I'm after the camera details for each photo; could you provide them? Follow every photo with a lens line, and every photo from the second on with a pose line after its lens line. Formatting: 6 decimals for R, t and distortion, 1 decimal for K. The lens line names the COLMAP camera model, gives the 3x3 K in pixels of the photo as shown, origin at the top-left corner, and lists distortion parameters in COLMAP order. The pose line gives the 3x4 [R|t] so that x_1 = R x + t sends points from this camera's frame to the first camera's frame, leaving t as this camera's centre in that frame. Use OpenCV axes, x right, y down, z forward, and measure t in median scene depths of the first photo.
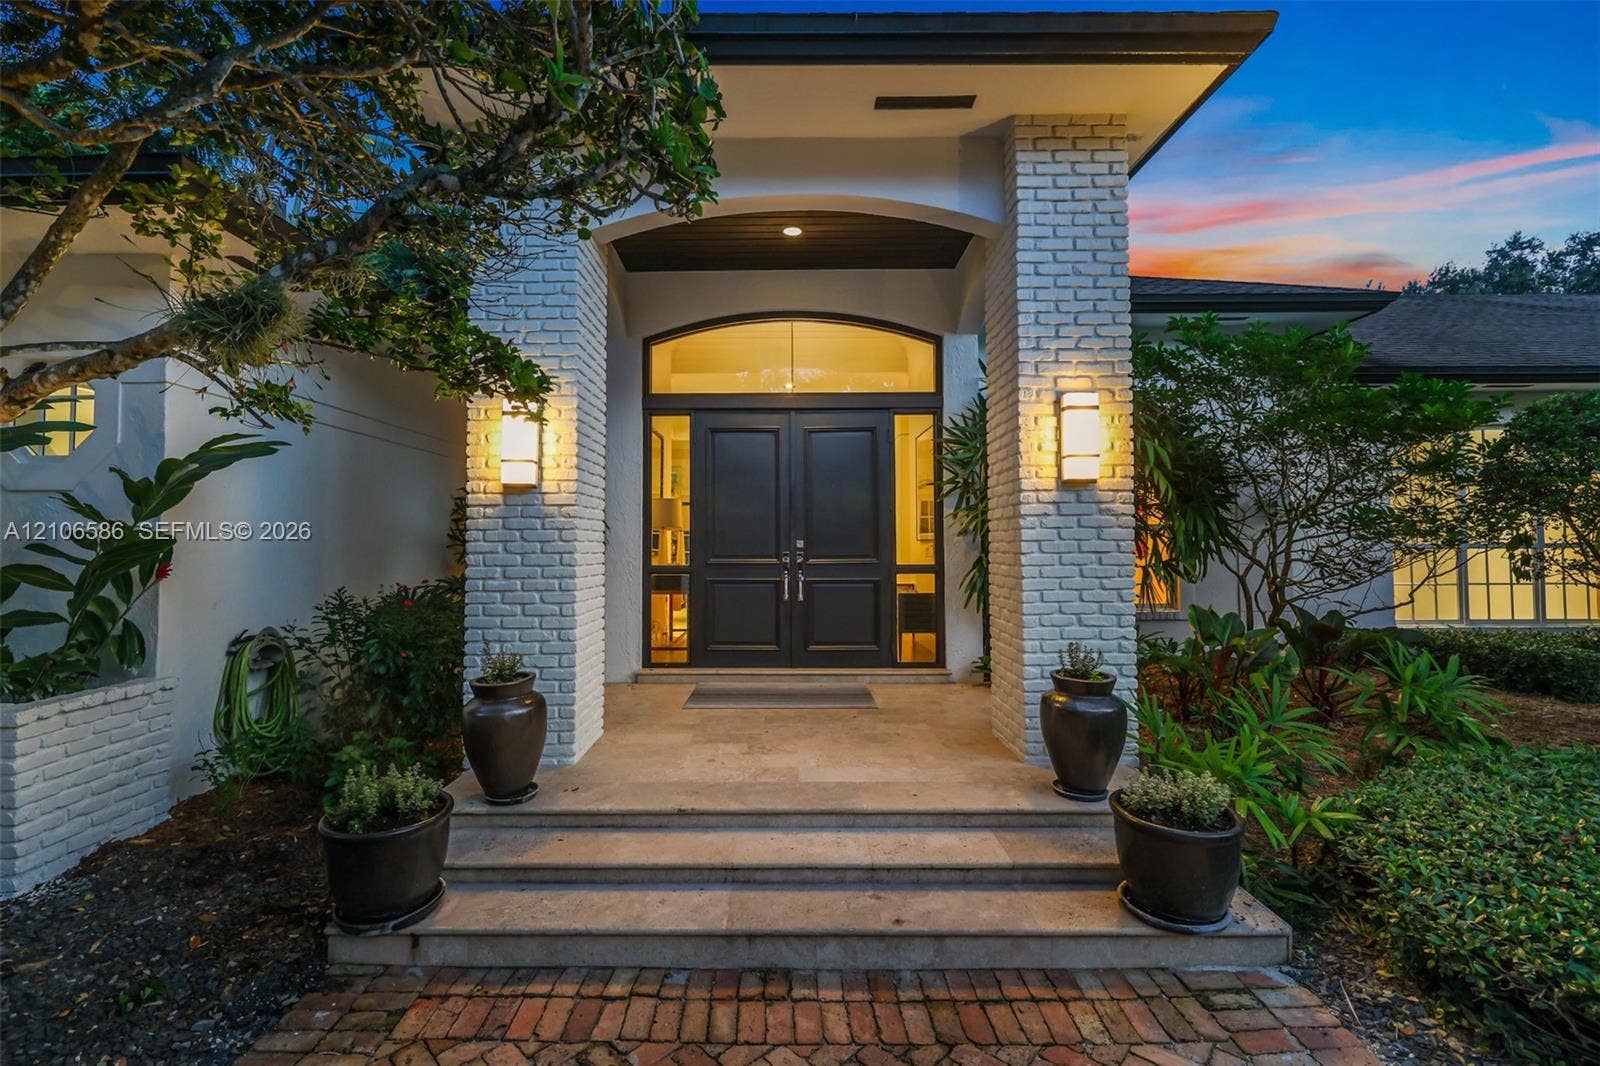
lens RADIAL K [[683.9, 0, 780.7], [0, 683.9, 525.2], [0, 0, 1]] dist [-0.000075, -0.000062]
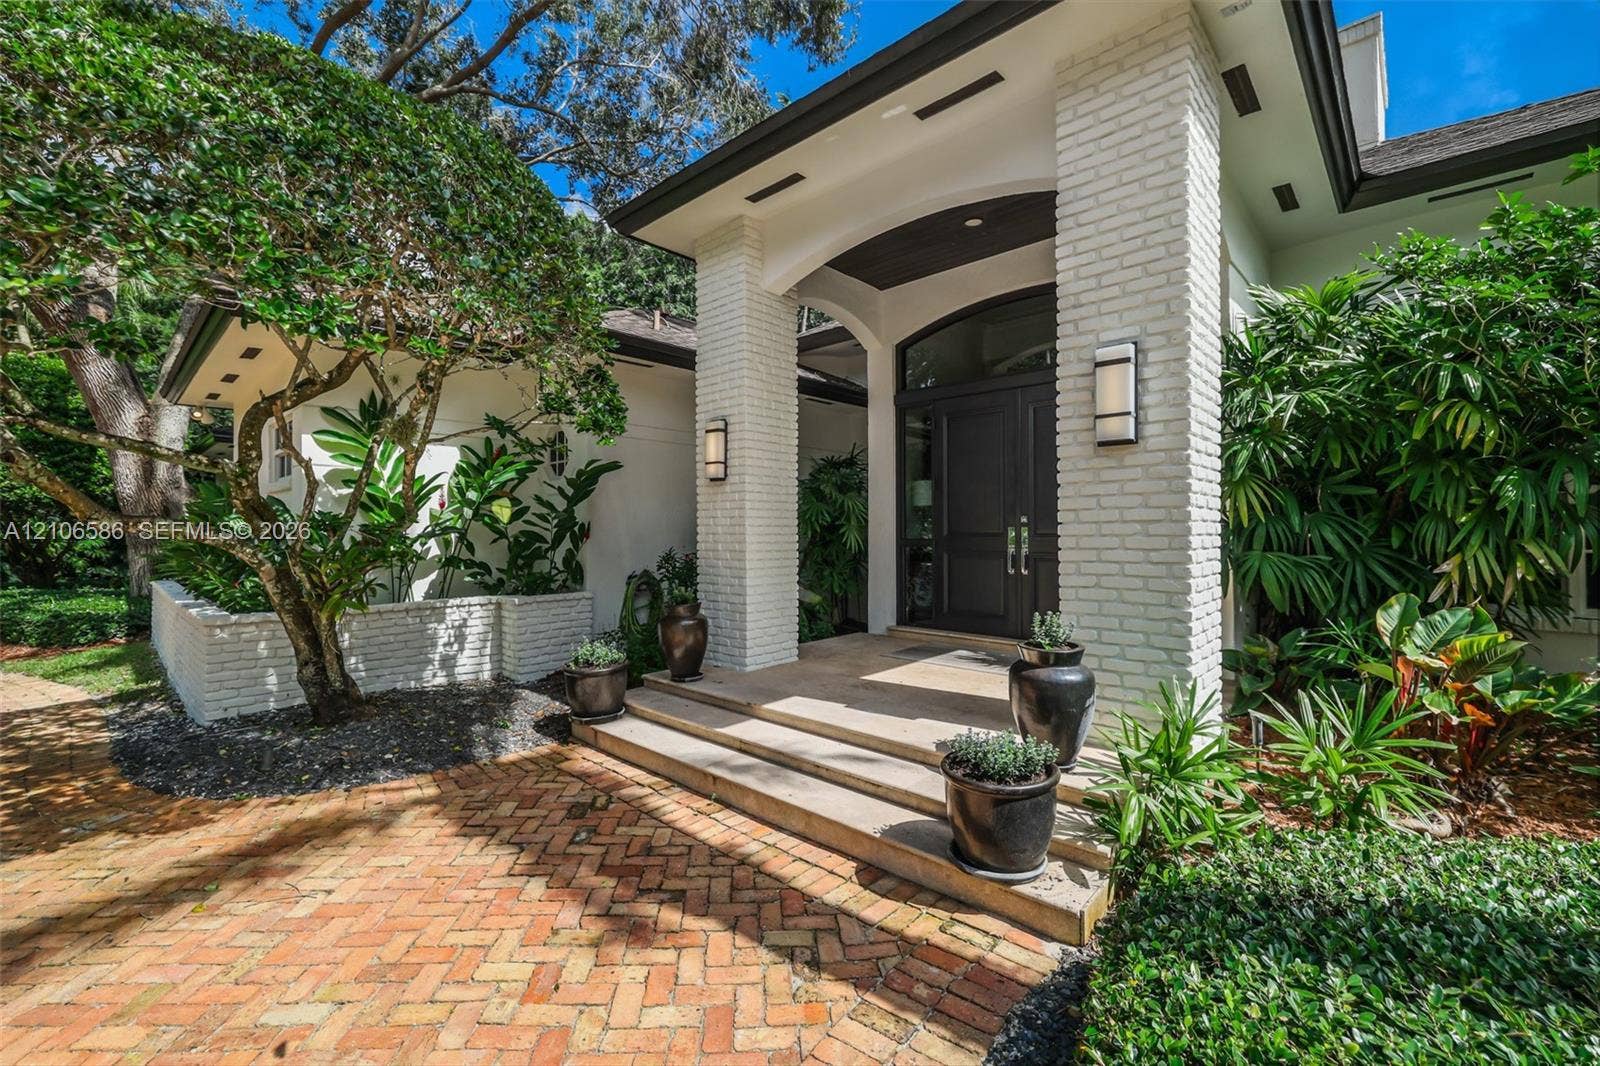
lens RADIAL K [[681.0, 0, 781.7], [0, 681.0, 528.1], [0, 0, 1]] dist [0.000737, -0.000617]
pose [[0.719202, -0.001126, -0.694800, 0.810054], [0.020820, 0.999585, 0.019931, 0.023163], [0.694489, -0.028800, 0.718927, 0.036712]]
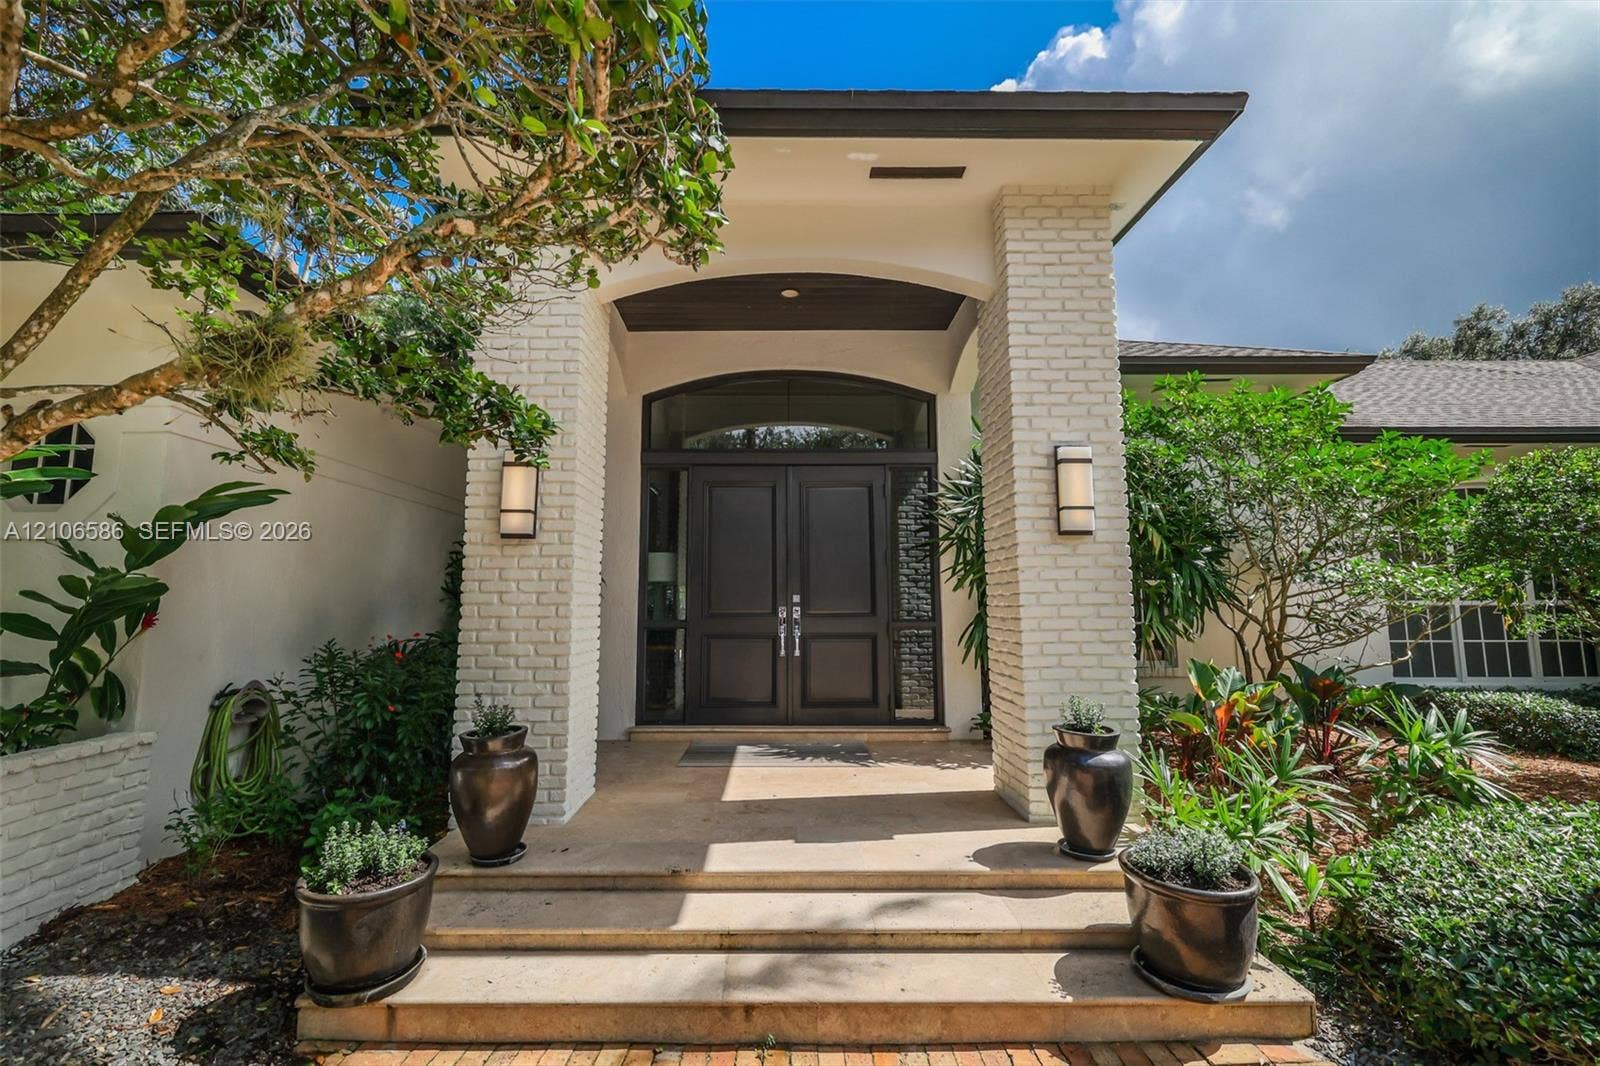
lens RADIAL K [[681.0, 0, 781.7], [0, 681.0, 528.1], [0, 0, 1]] dist [0.000737, -0.000617]
pose [[0.999949, 0.003455, 0.009481, -0.005933], [-0.002669, 0.996650, -0.081739, 0.012030], [-0.009732, 0.081709, 0.996609, 0.004100]]
